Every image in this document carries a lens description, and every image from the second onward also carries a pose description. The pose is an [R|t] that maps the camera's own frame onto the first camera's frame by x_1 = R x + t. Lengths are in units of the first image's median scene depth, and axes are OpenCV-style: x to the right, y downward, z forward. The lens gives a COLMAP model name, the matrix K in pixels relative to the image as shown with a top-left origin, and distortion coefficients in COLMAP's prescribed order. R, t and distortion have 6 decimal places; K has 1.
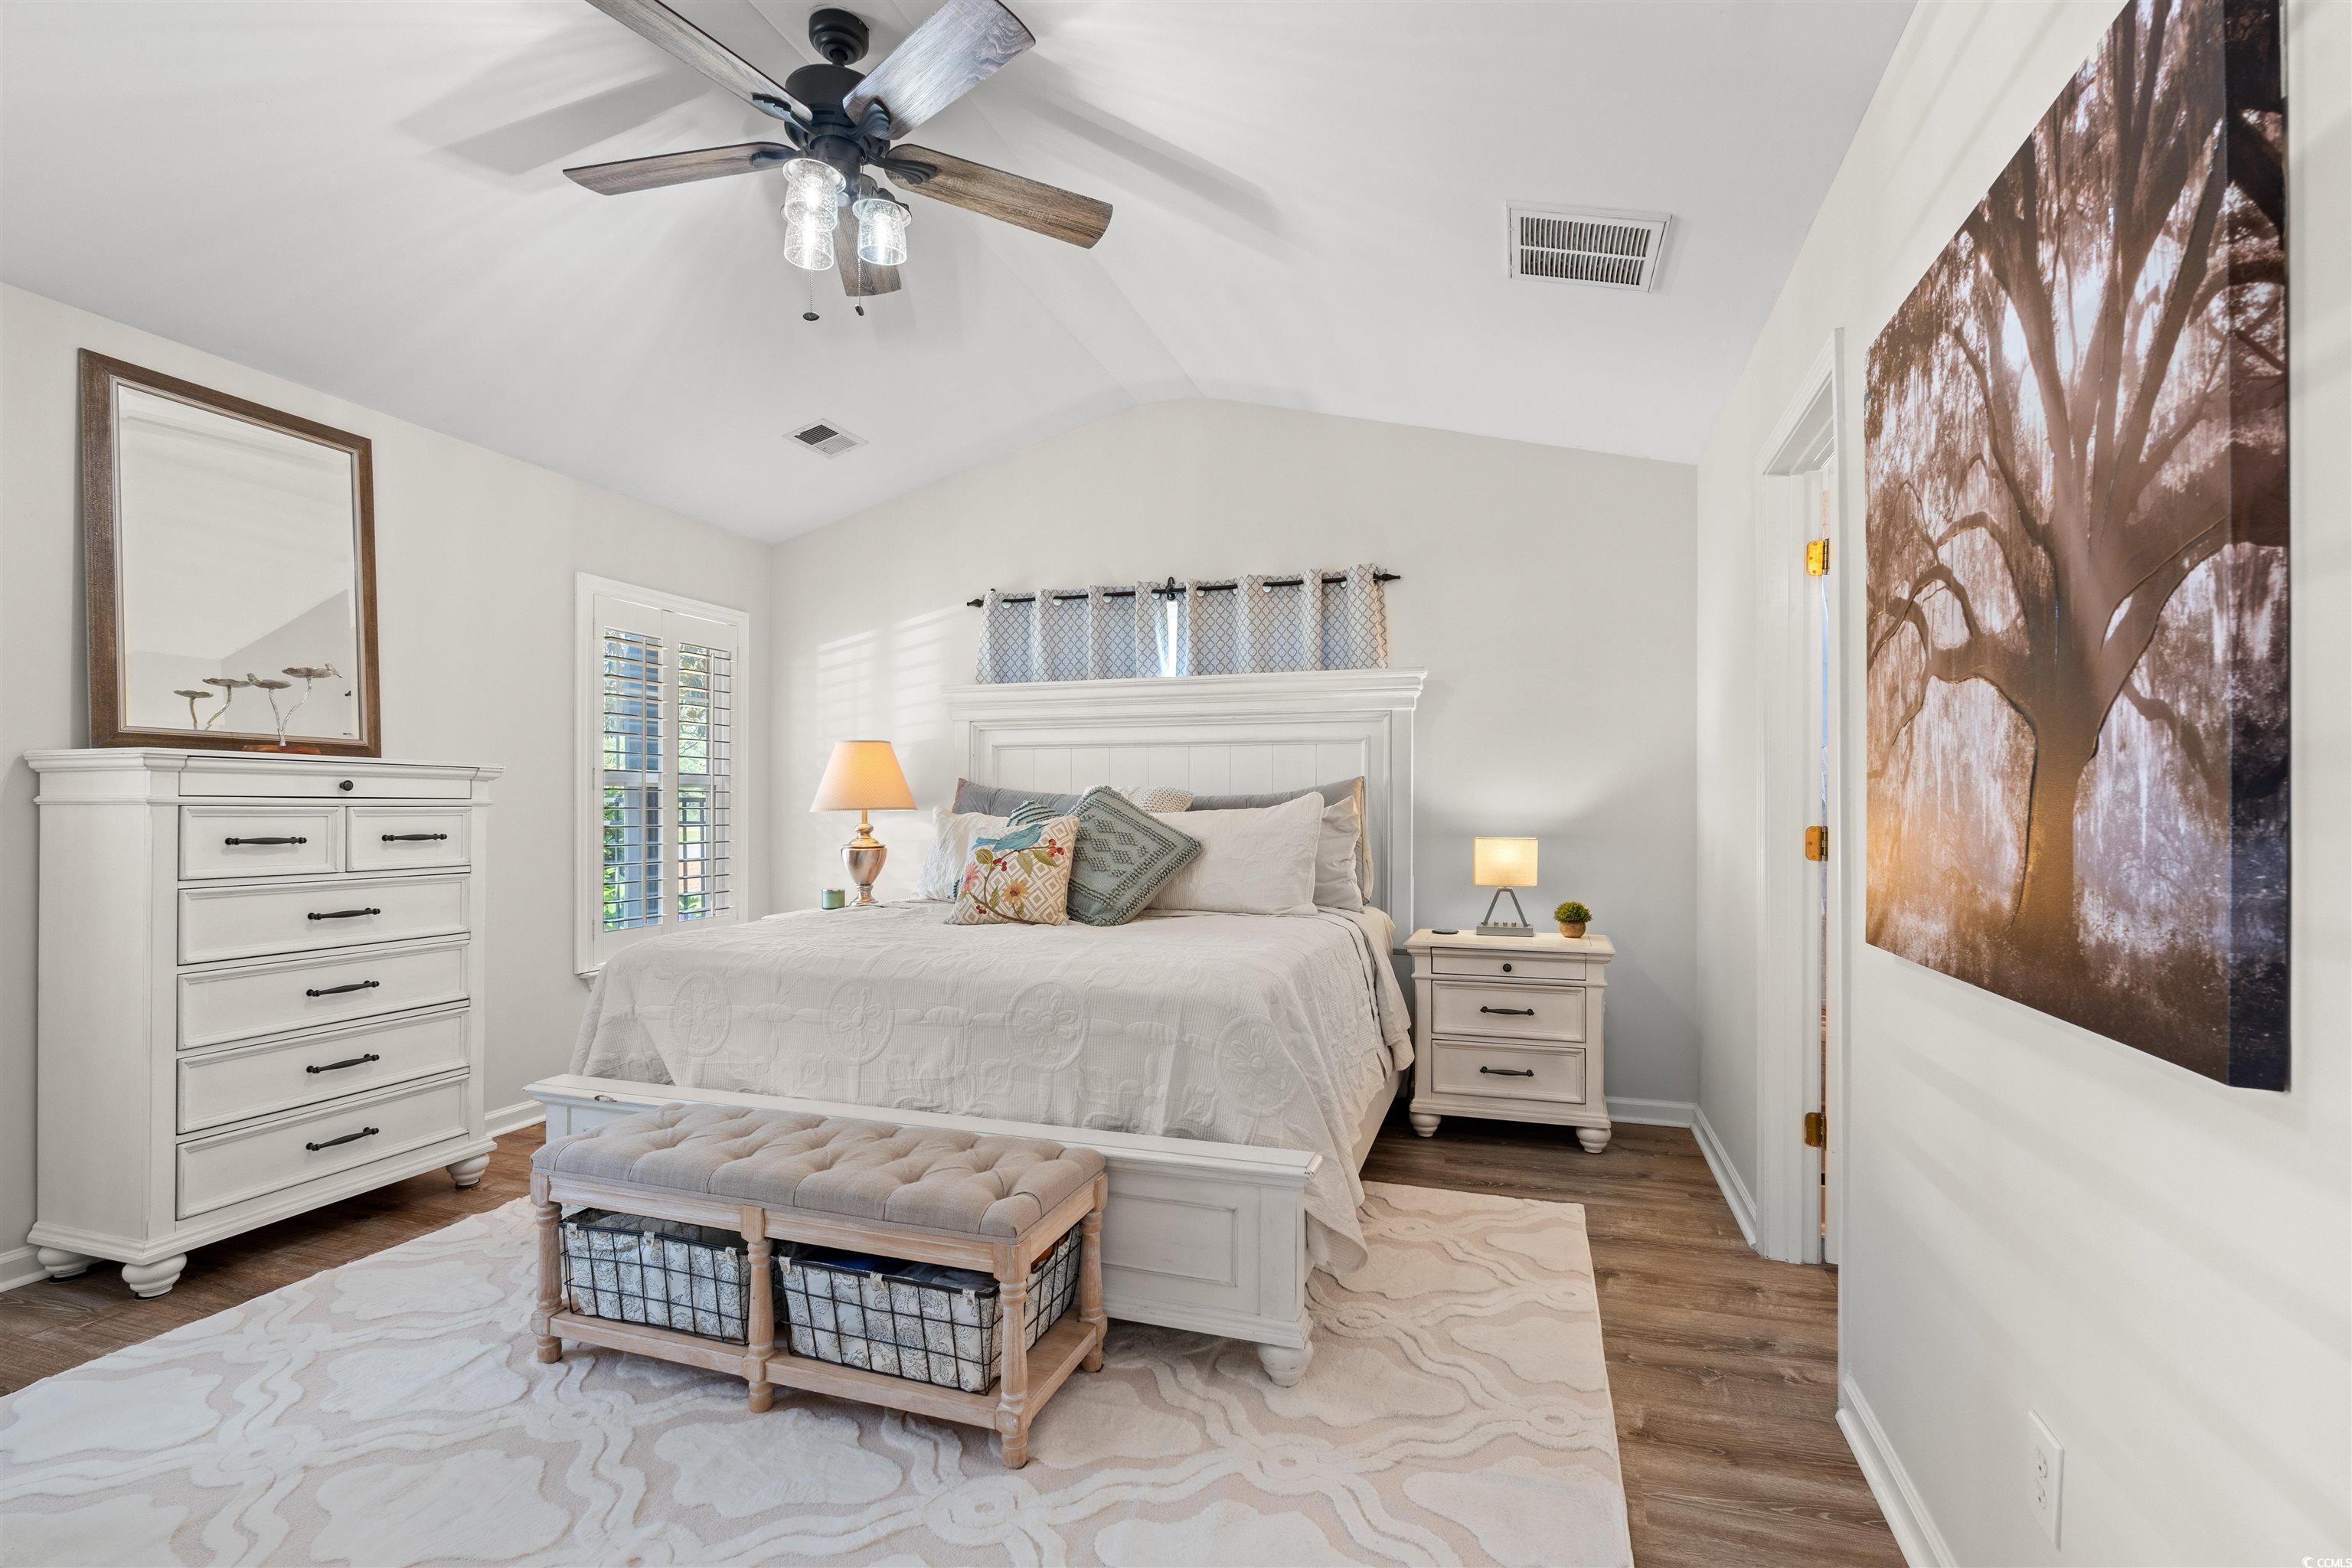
lens RADIAL K [[1087.3, 0, 1171.9], [0, 1087.3, 787.5], [0, 0, 1]] dist [-0.005962, -0.000190]
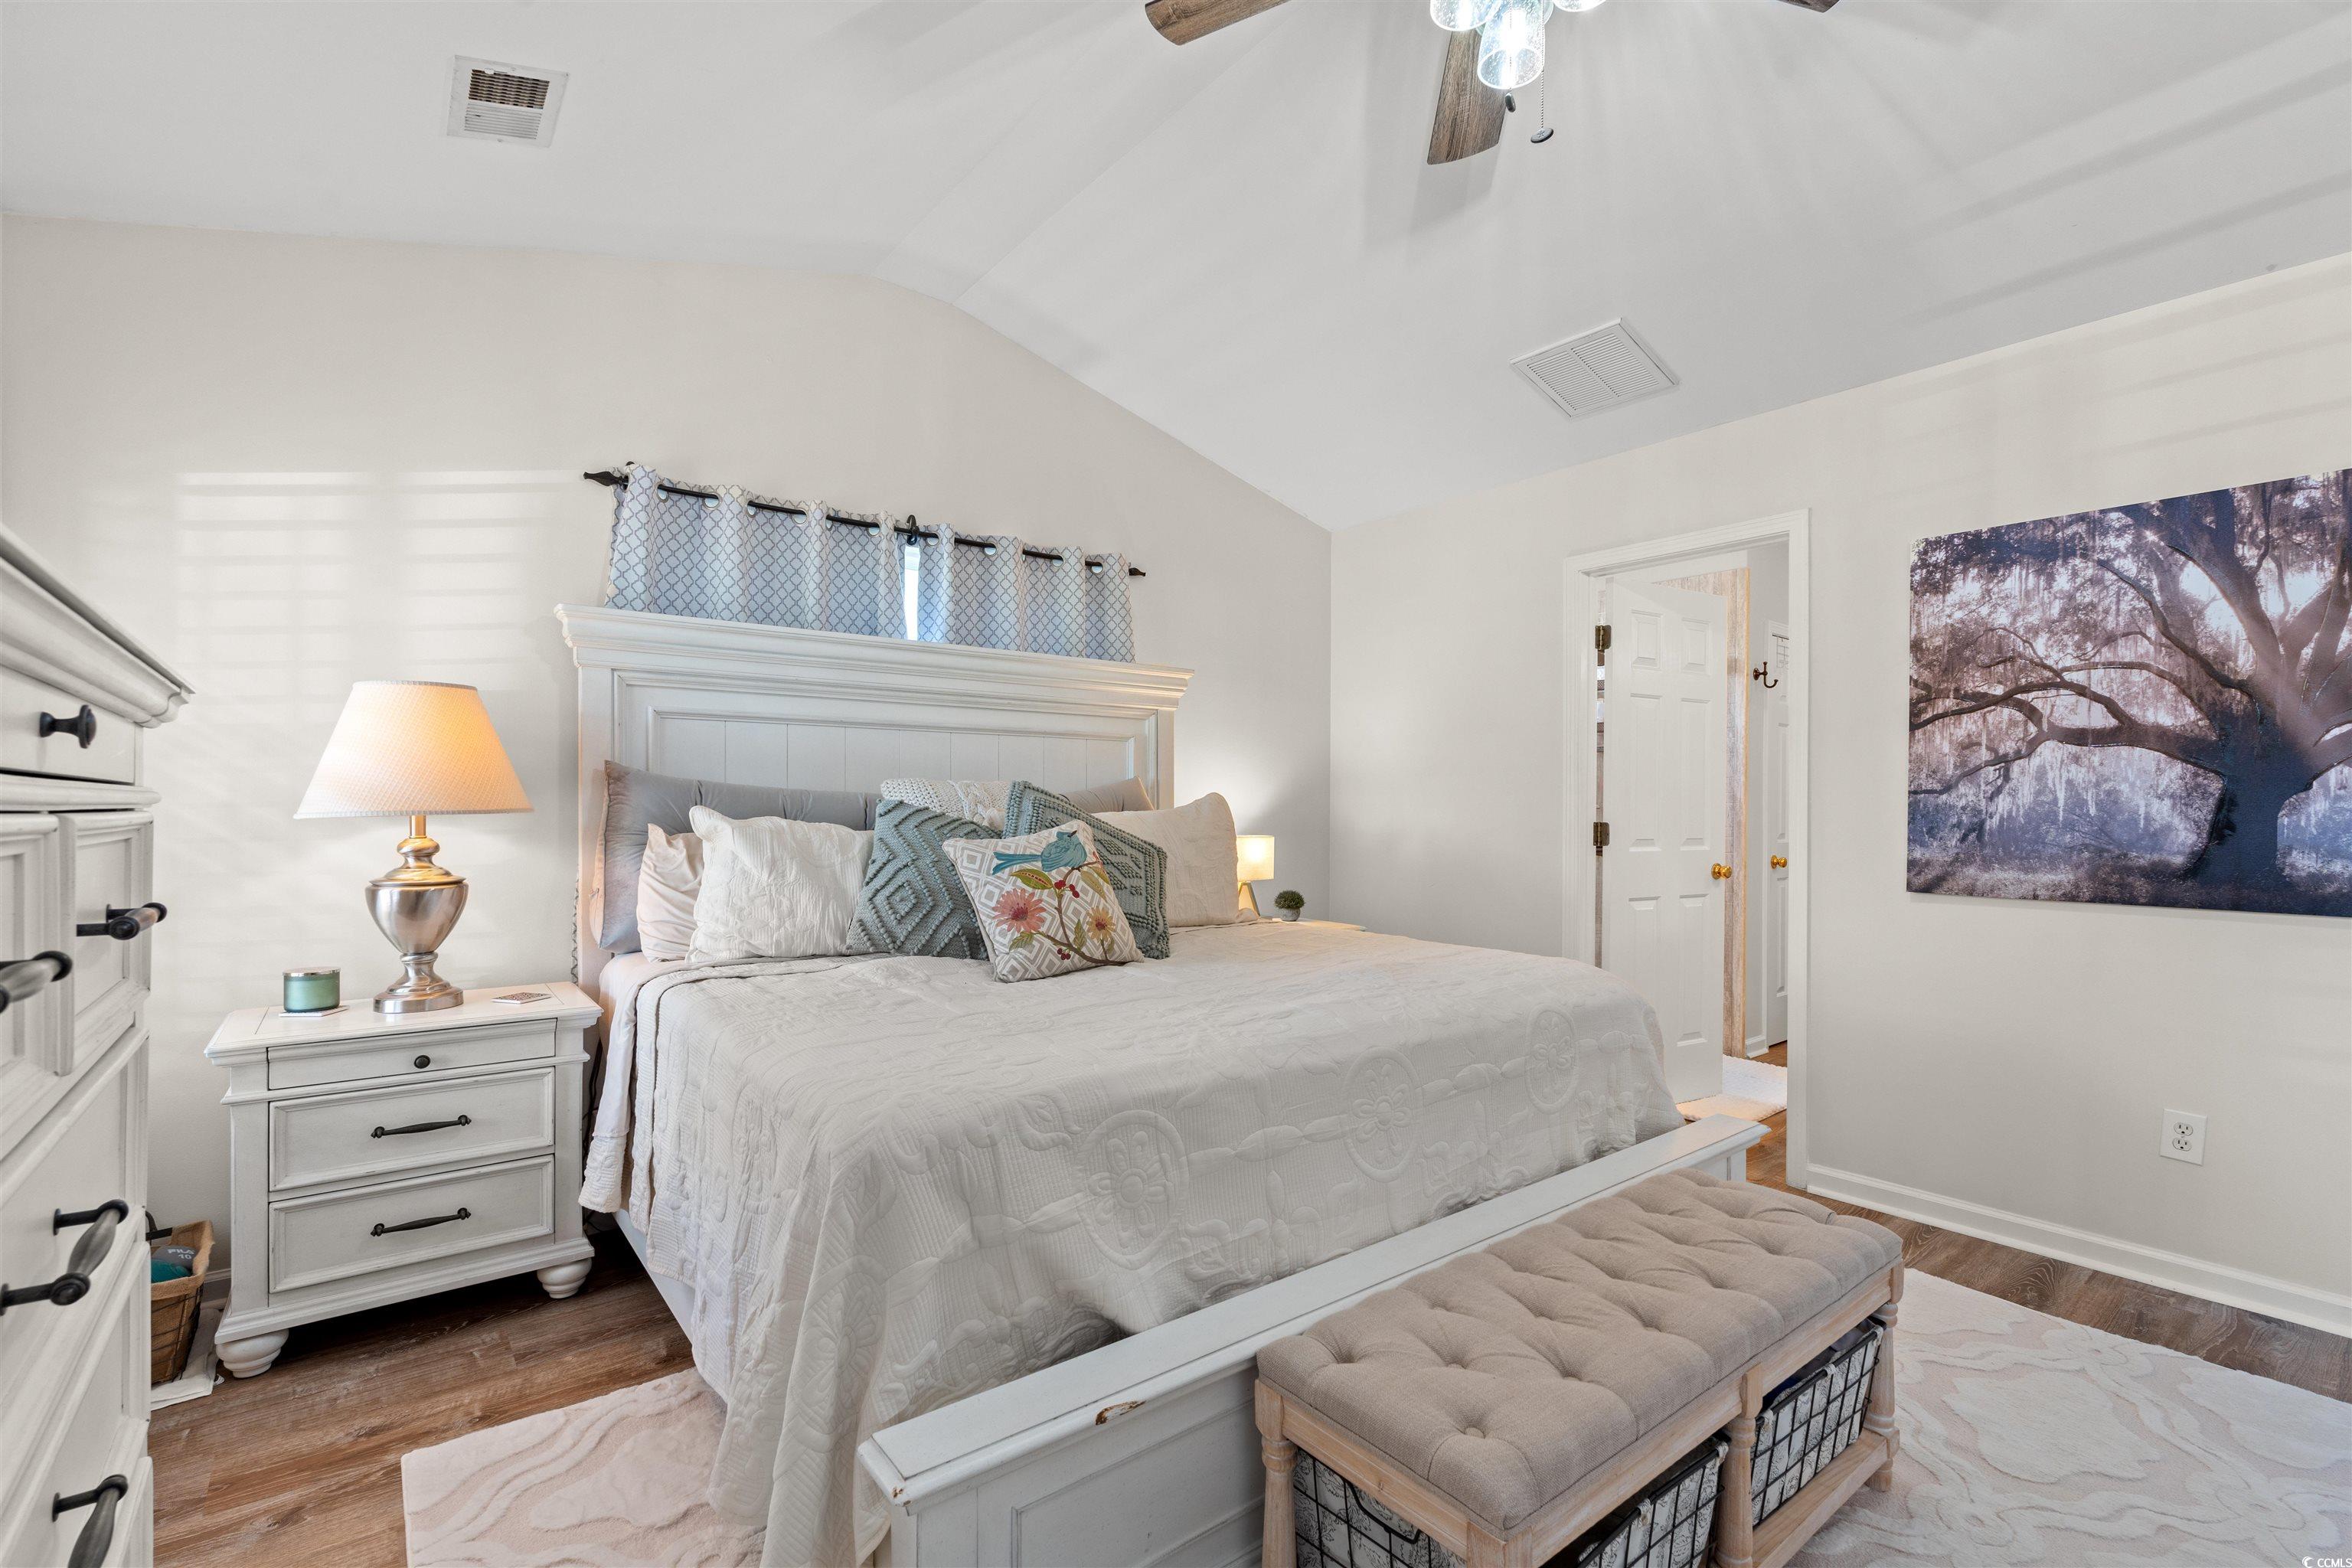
lens RADIAL K [[1040.8, 0, 1175.8], [0, 1040.8, 804.9], [0, 0, 1]] dist [-0.008094, 0.000913]
pose [[0.545922, 0.001126, 0.837835, -0.546391], [-0.017564, 0.999795, 0.010101, 0.005192], [-0.837652, -0.020230, 0.545830, 0.441341]]
